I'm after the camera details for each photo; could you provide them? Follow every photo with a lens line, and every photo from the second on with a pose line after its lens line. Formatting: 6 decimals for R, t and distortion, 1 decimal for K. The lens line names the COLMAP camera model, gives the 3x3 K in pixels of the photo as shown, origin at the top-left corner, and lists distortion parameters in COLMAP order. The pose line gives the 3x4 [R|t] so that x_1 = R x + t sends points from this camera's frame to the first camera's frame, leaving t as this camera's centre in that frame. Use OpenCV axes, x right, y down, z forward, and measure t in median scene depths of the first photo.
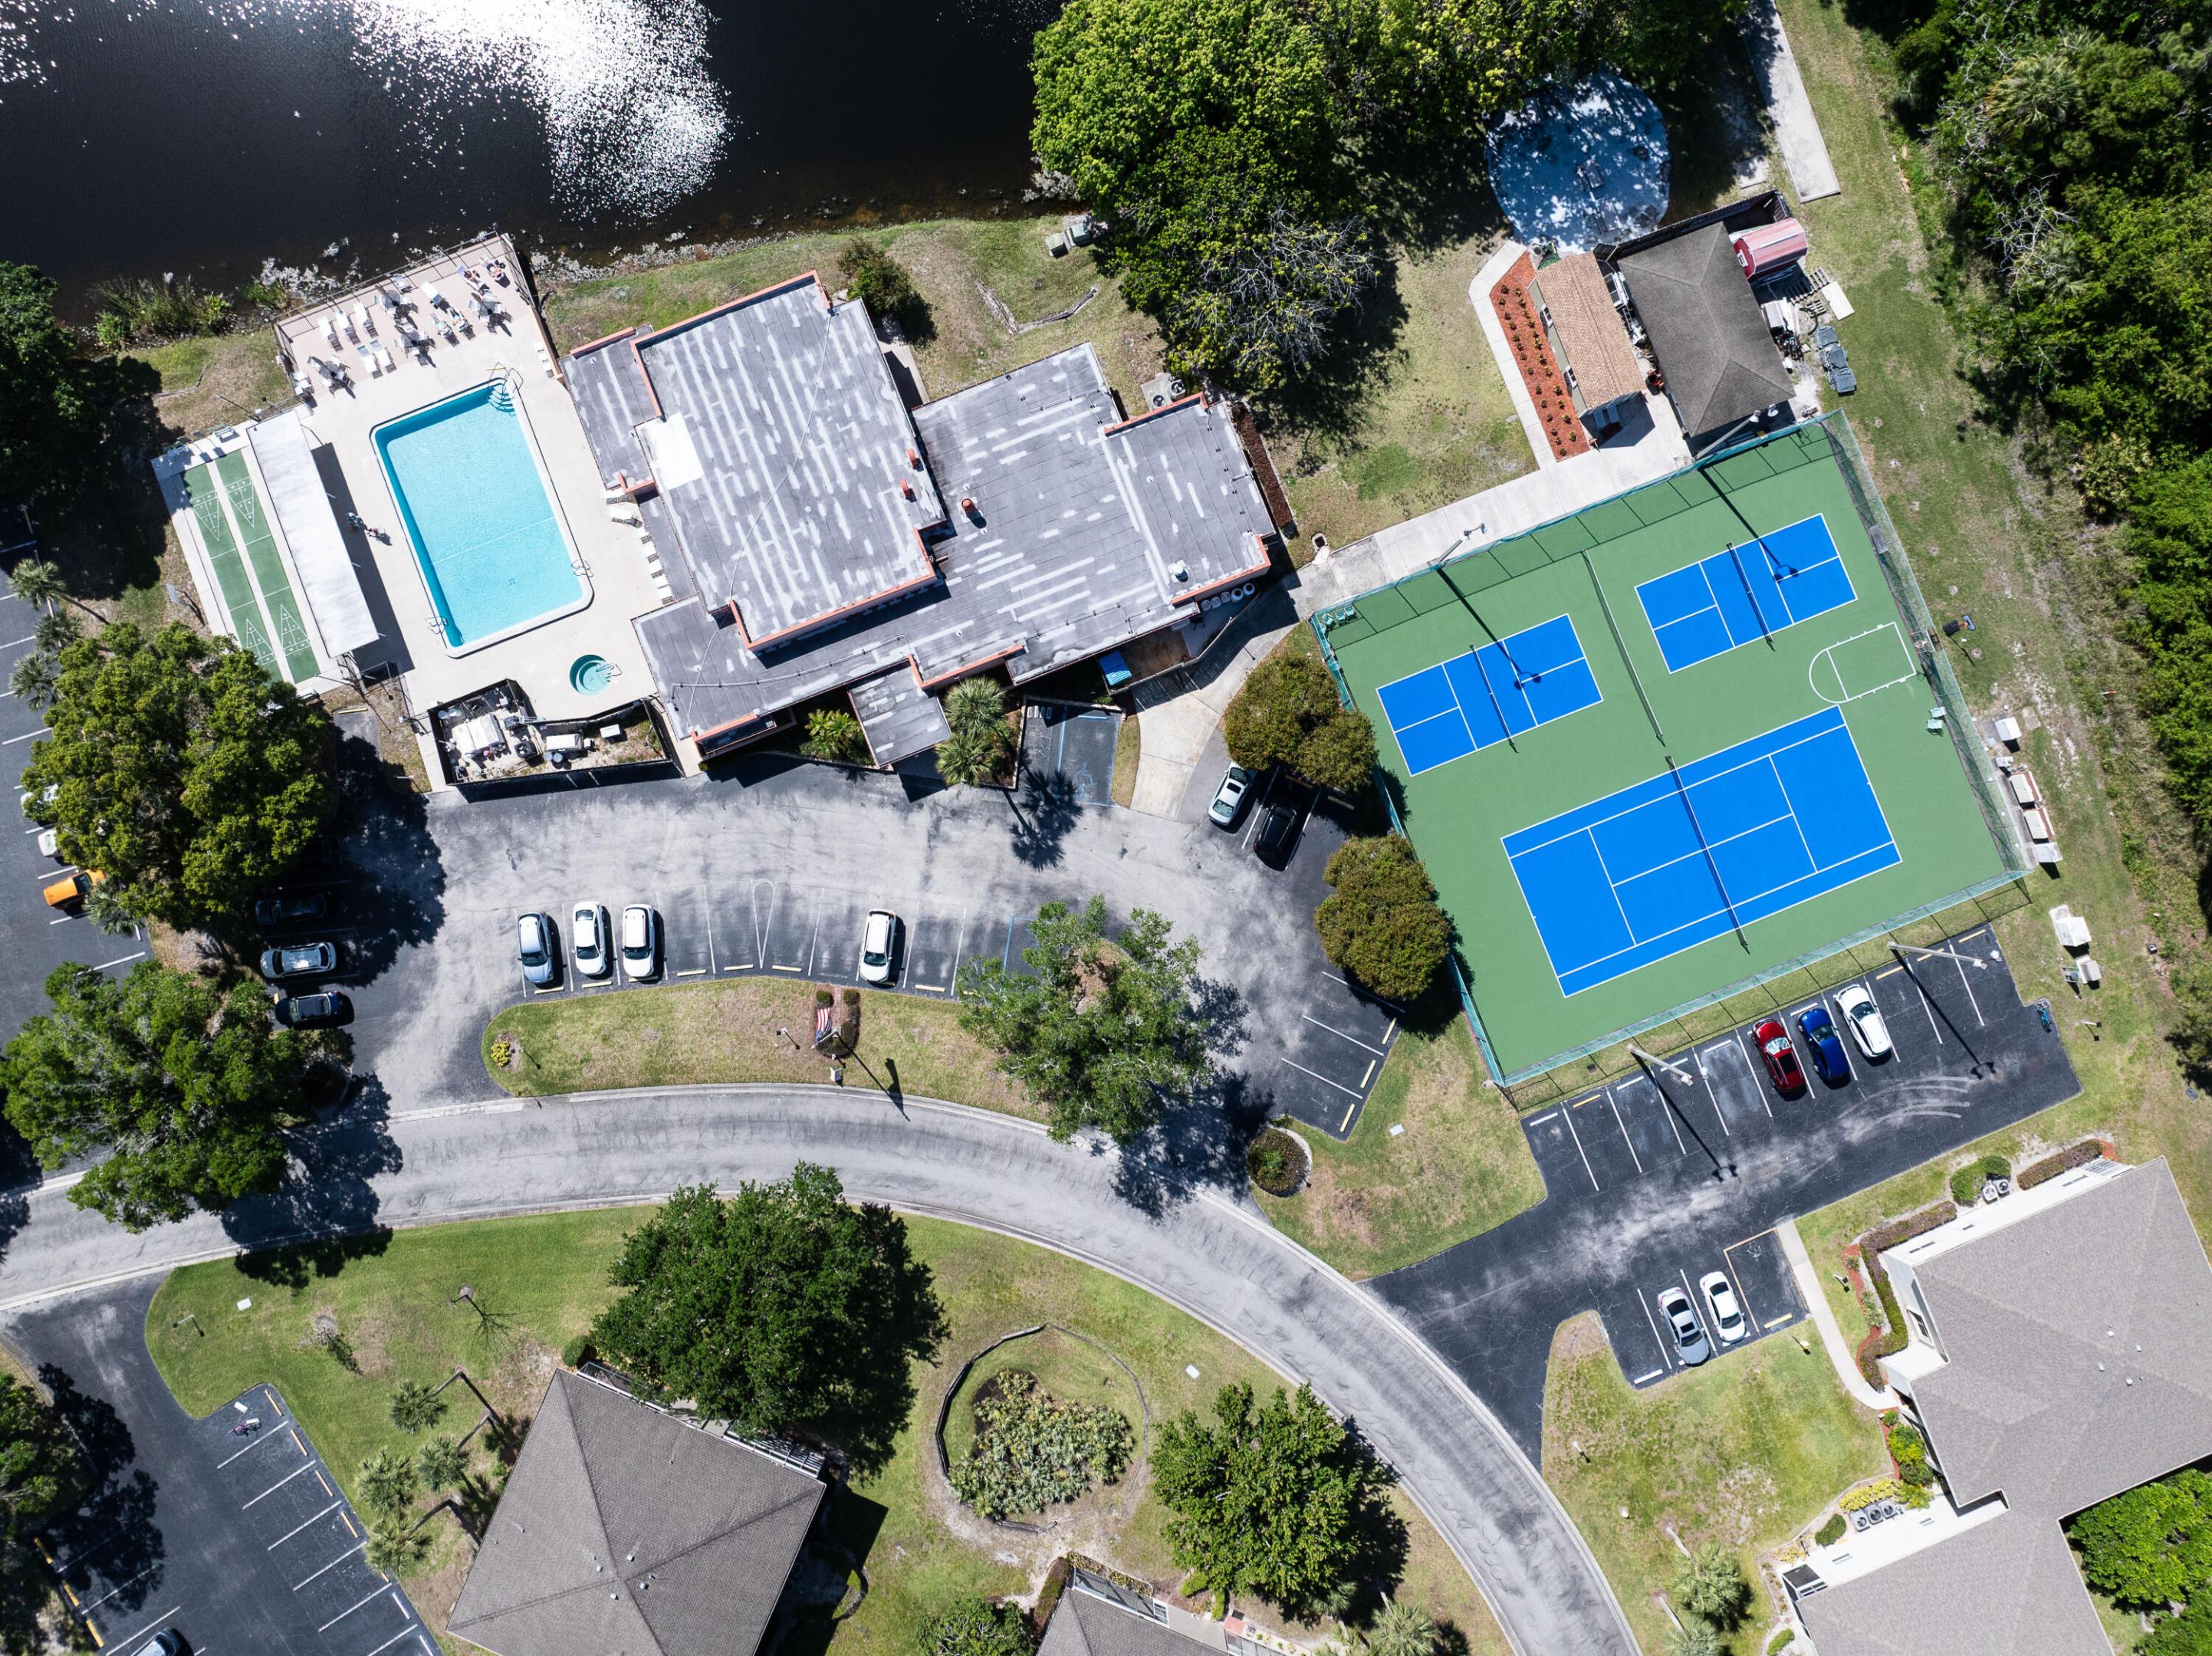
lens RADIAL K [[1542.4, 0, 1106.0], [0, 1542.4, 828.0], [0, 0, 1]] dist [-0.038027, 0.006236]
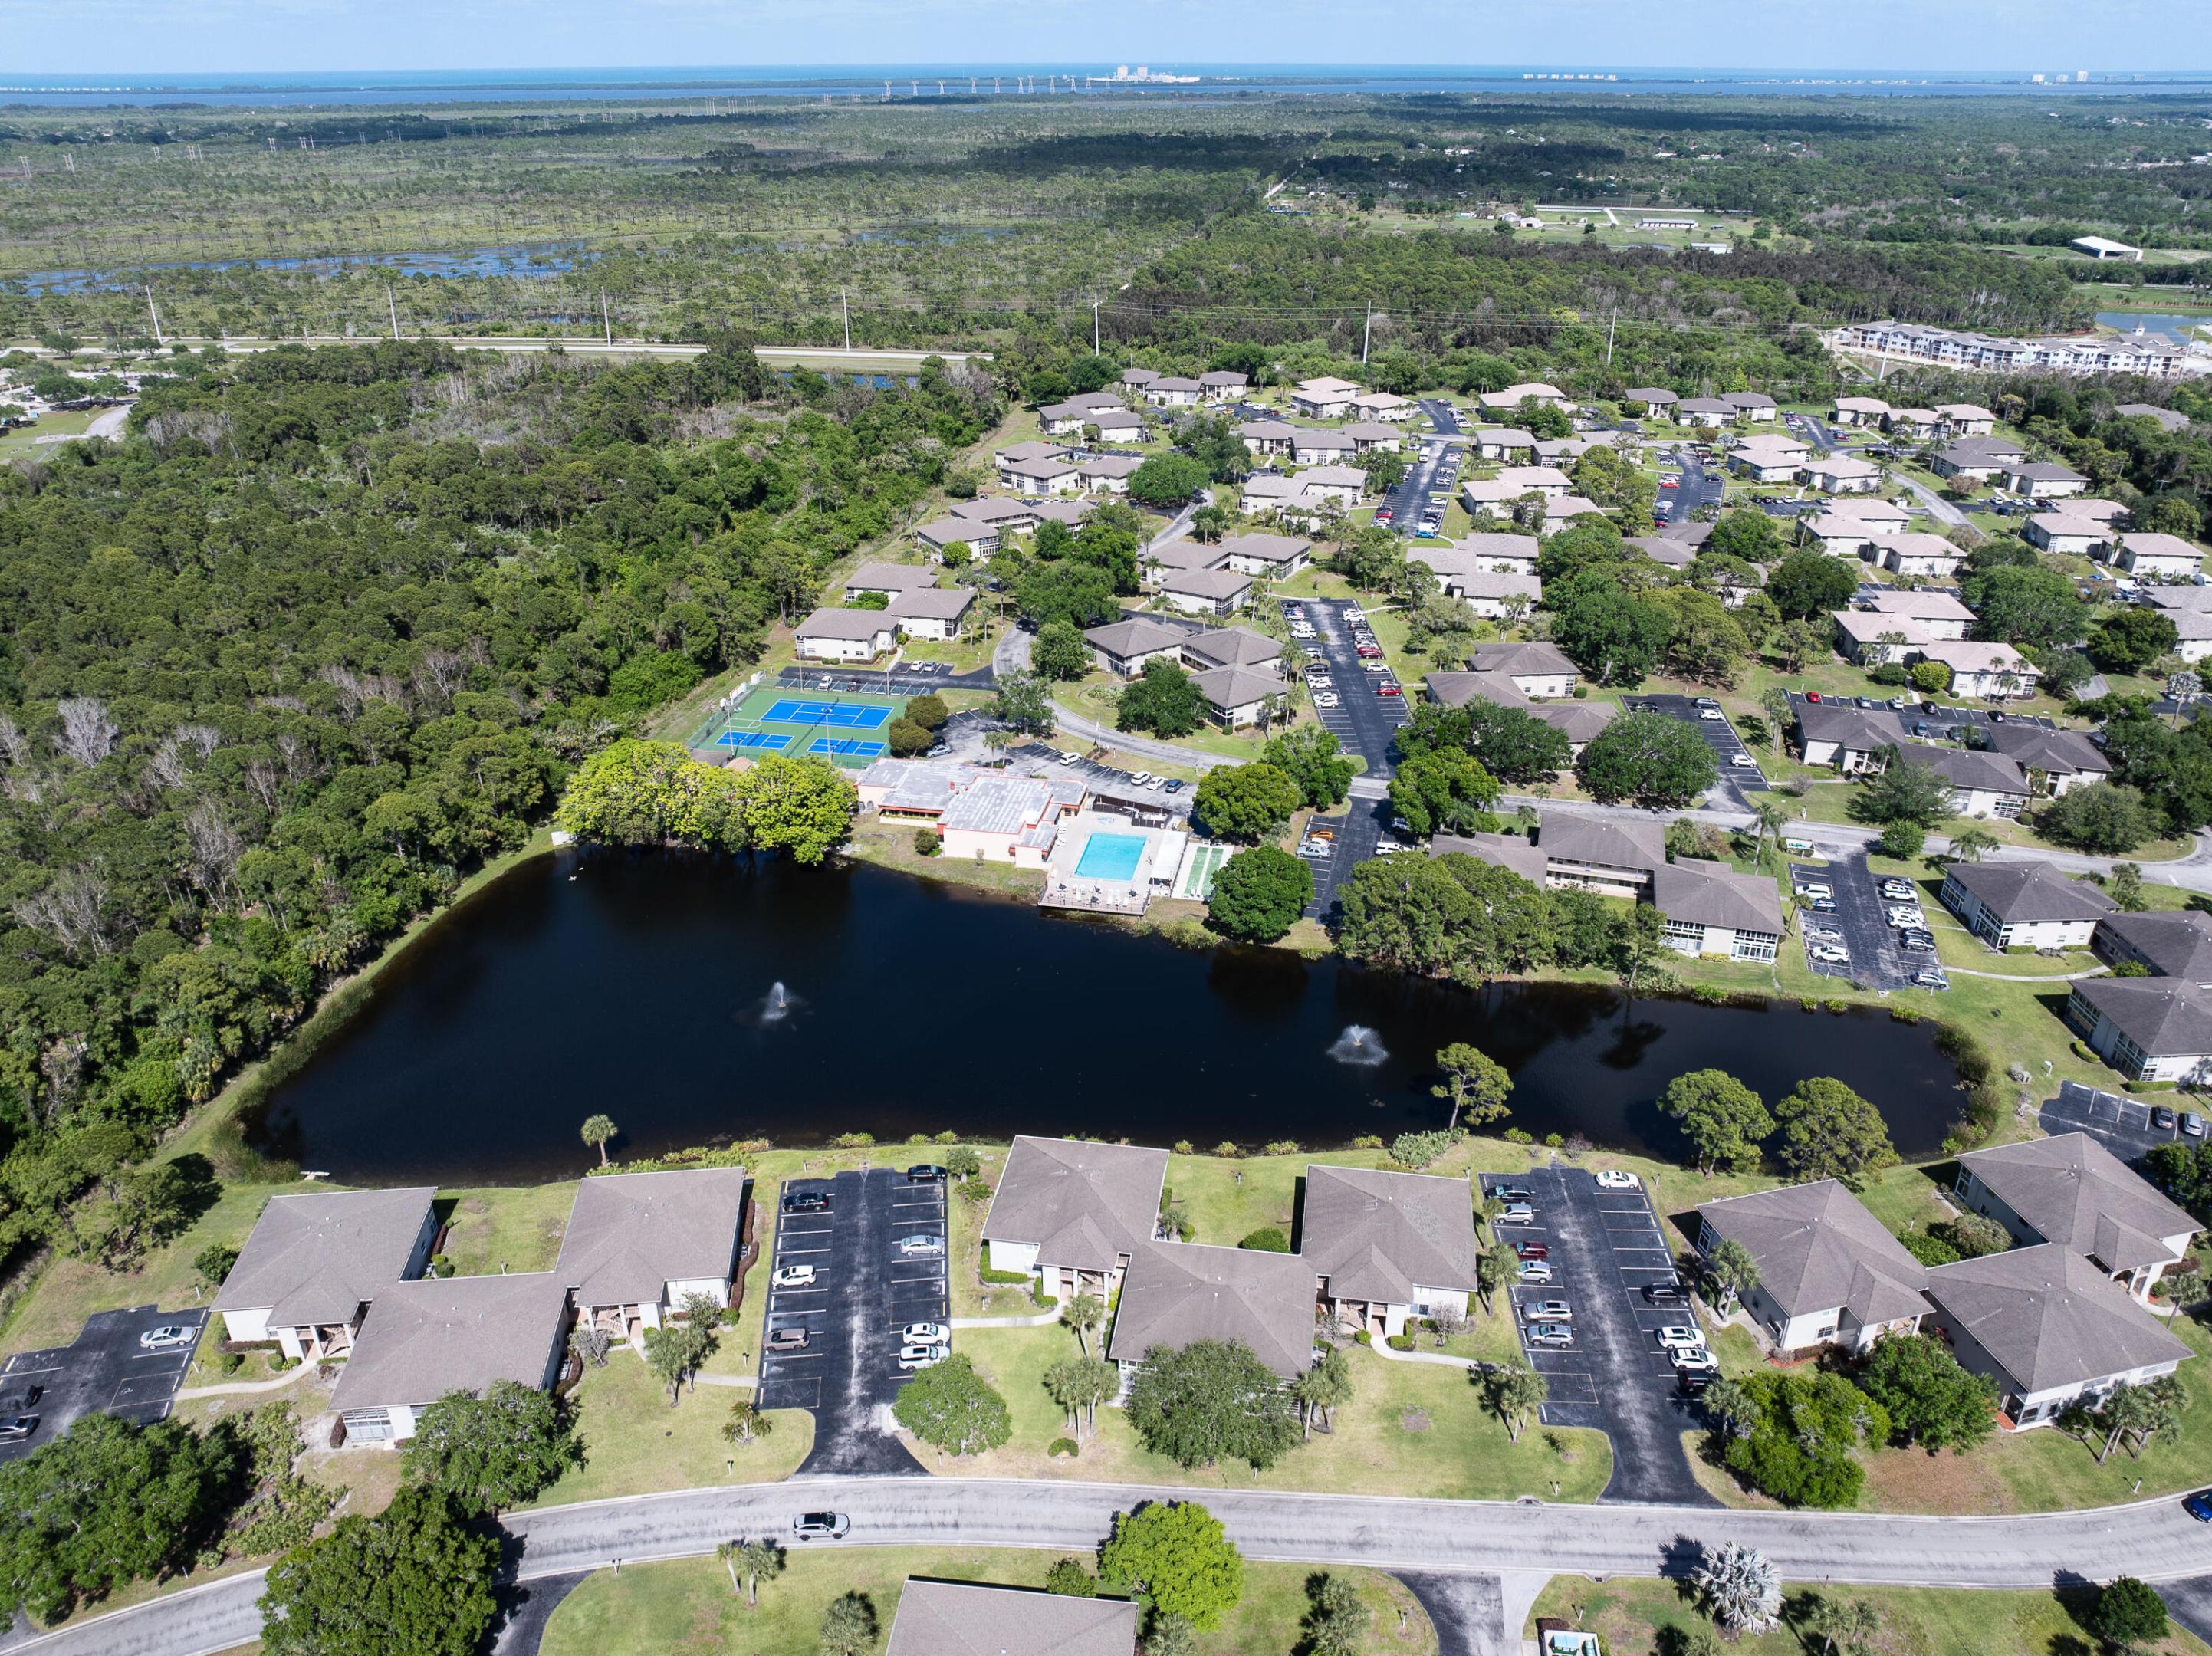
lens RADIAL K [[1549.2, 0, 1106.0], [0, 1549.2, 828.0], [0, 0, 1]] dist [-0.021694, -0.038113]
pose [[-0.847031, -0.245191, 0.471614, -1.592513], [0.530722, -0.340820, 0.776000, -2.165677], [-0.029533, 0.907592, 0.418813, -0.093797]]
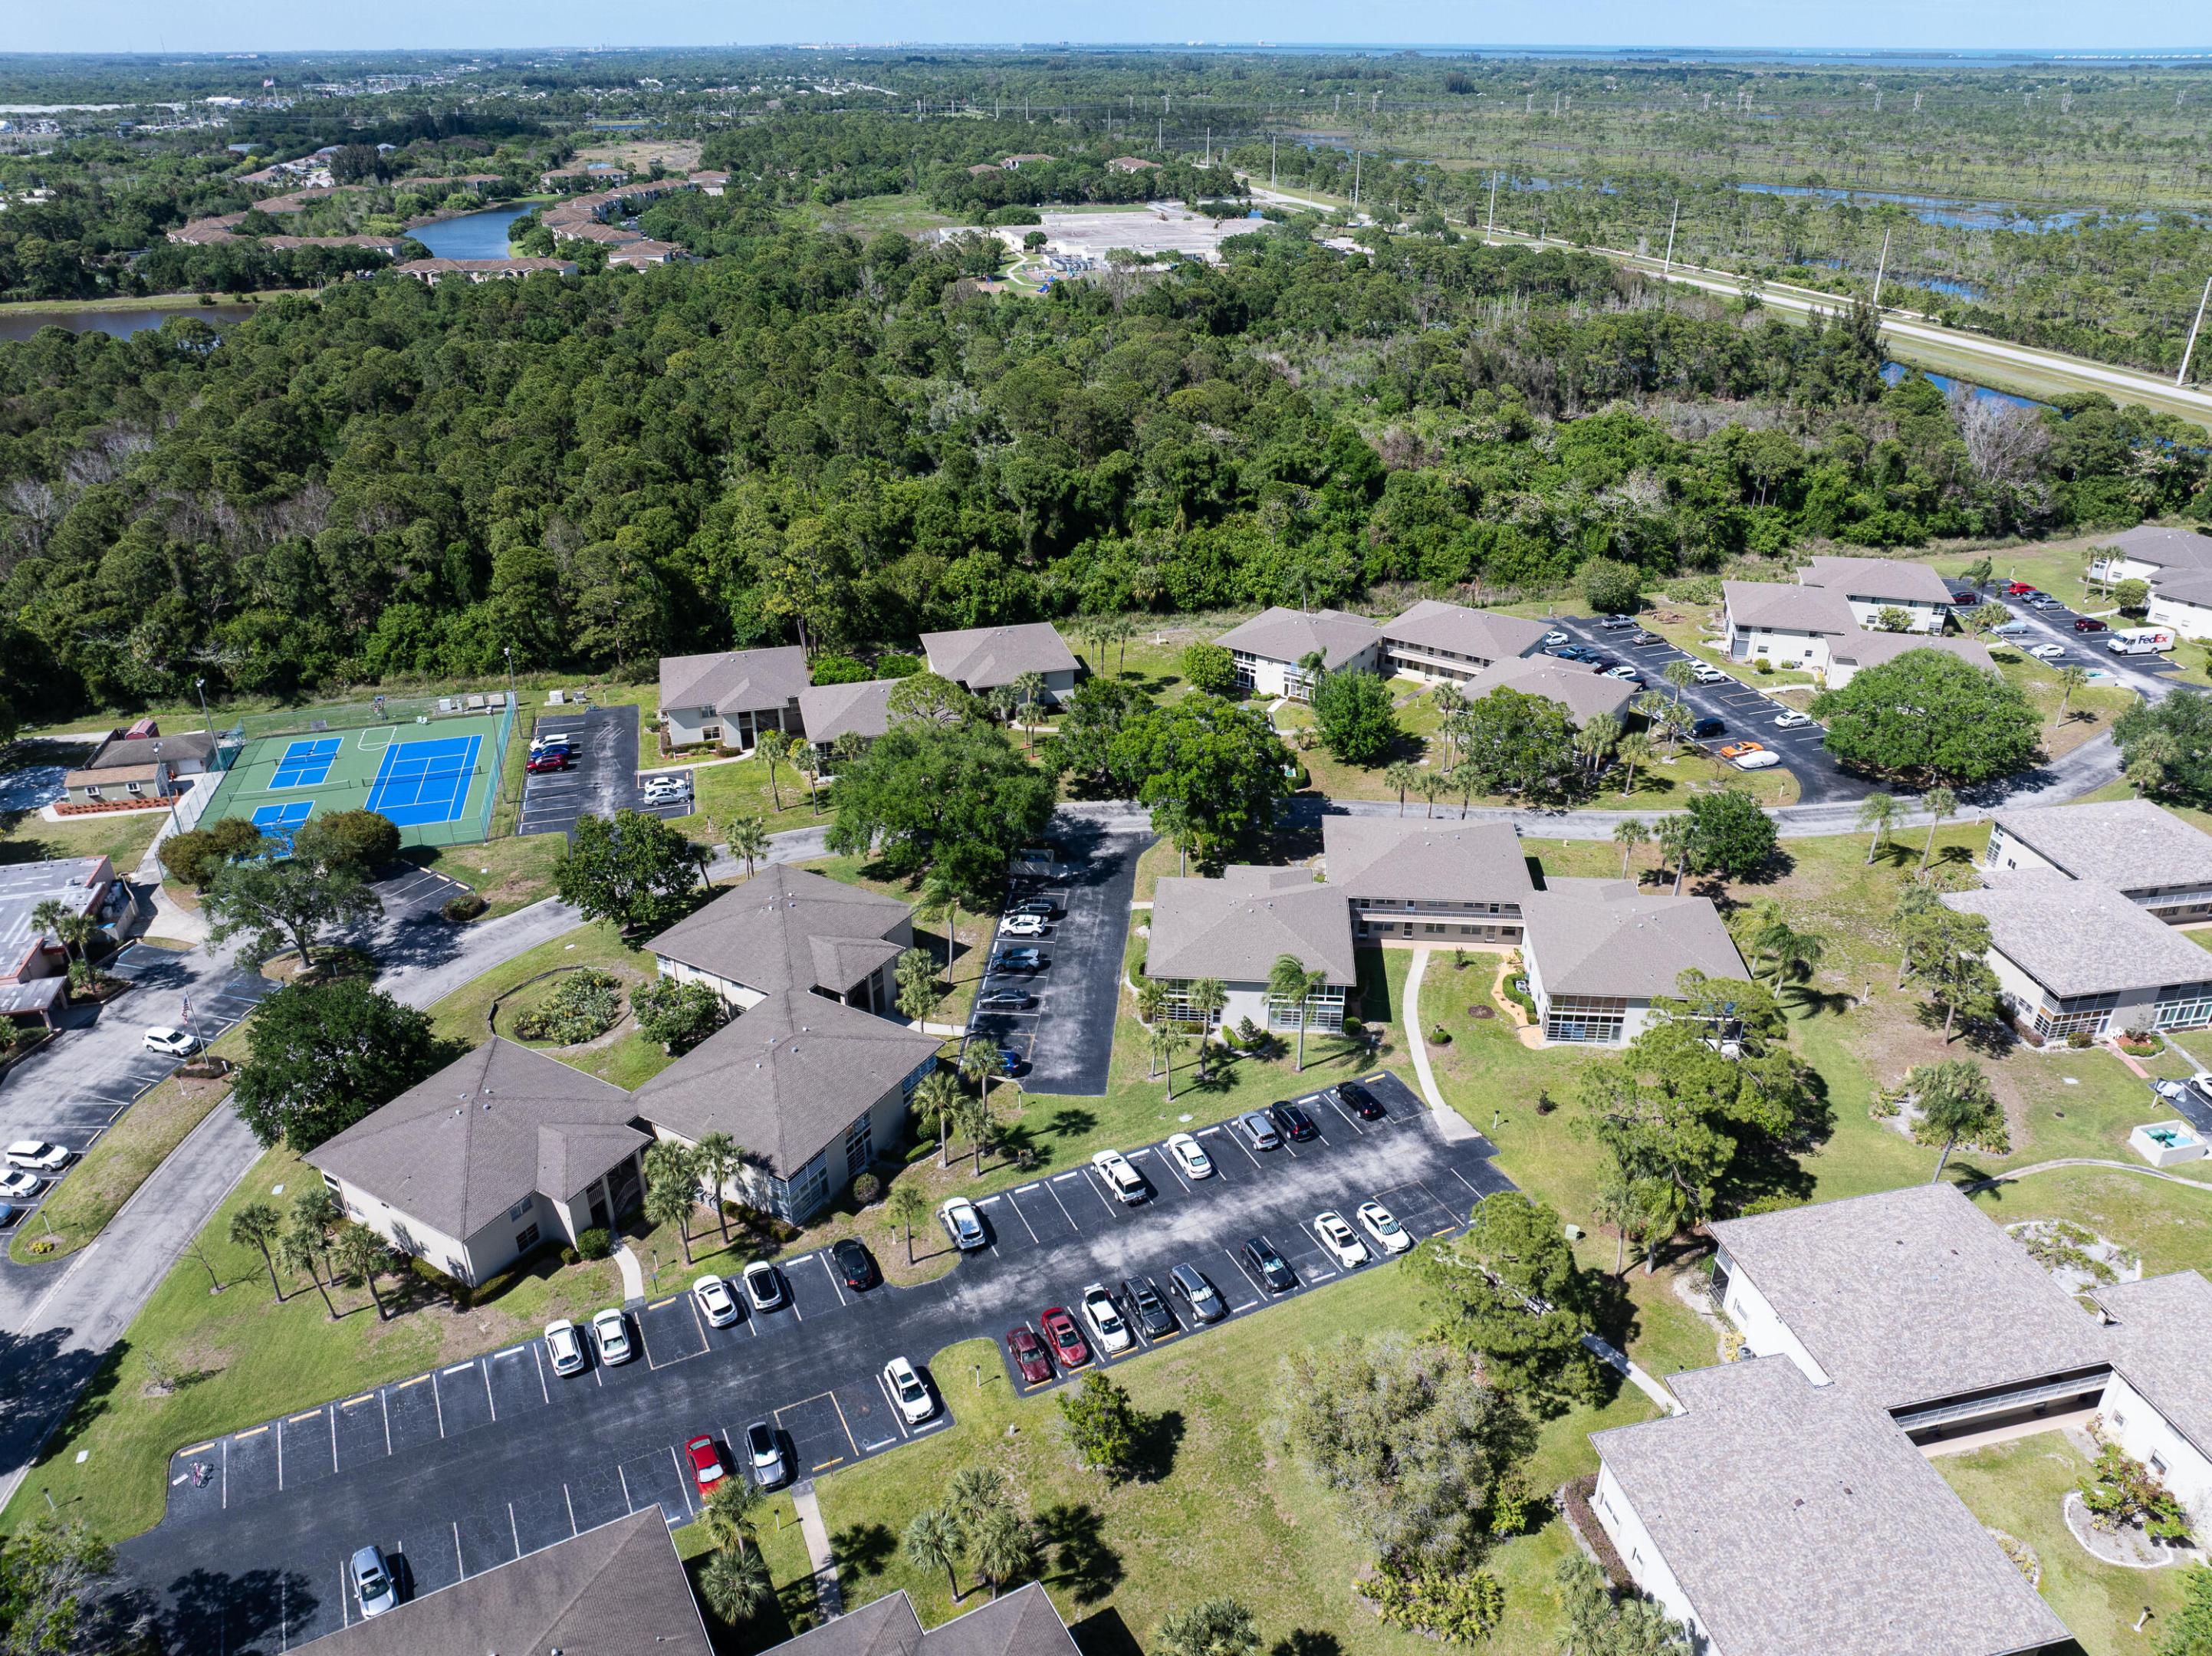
lens RADIAL K [[1542.4, 0, 1106.0], [0, 1542.4, 828.0], [0, 0, 1]] dist [-0.038027, 0.006236]
pose [[0.123185, -0.436716, 0.891126, -1.148455], [0.990755, 0.105541, -0.085235, 0.978261], [-0.056827, 0.893387, 0.445680, 0.195453]]
